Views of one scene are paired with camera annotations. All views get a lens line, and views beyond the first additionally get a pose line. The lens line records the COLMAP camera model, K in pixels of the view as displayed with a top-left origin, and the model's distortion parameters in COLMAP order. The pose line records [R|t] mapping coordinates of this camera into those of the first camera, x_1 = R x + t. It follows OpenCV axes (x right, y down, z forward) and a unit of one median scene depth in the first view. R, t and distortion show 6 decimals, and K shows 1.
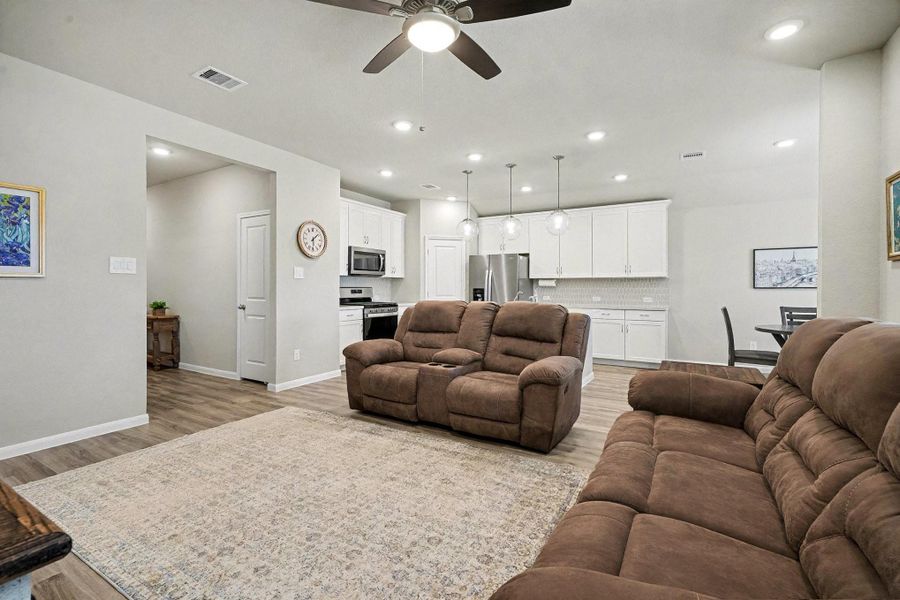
lens RADIAL K [[402.2, 0, 449.0], [0, 402.2, 290.8], [0, 0, 1]] dist [-0.032959, -0.000054]
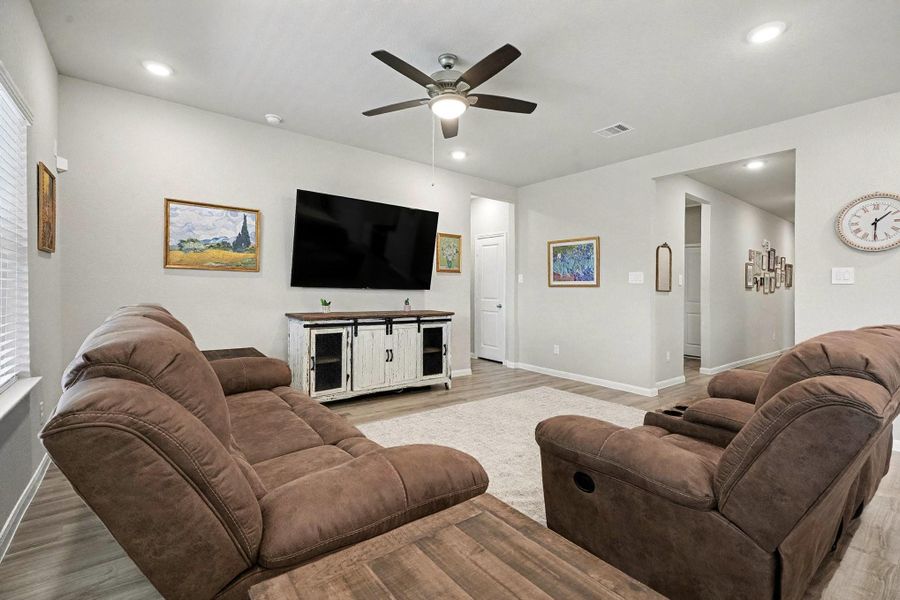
lens RADIAL K [[402.2, 0, 449.0], [0, 402.2, 290.8], [0, 0, 1]] dist [-0.032959, -0.000054]
pose [[-0.368743, 0.005824, -0.929513, 0.911162], [-0.011353, 0.999878, 0.010768, -0.030234], [0.929462, 0.014523, -0.368632, 1.078489]]
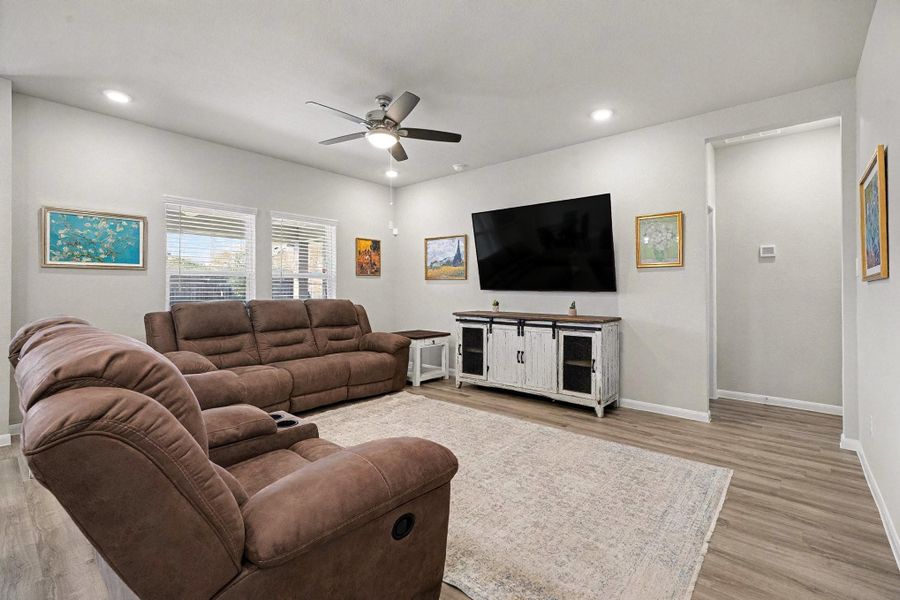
lens RADIAL K [[402.2, 0, 449.0], [0, 402.2, 290.8], [0, 0, 1]] dist [-0.032959, -0.000054]
pose [[-0.985135, 0.004015, 0.171736, -0.438245], [0.003398, 0.999987, -0.003883, -0.012776], [-0.171749, -0.003242, -0.985135, 1.879287]]
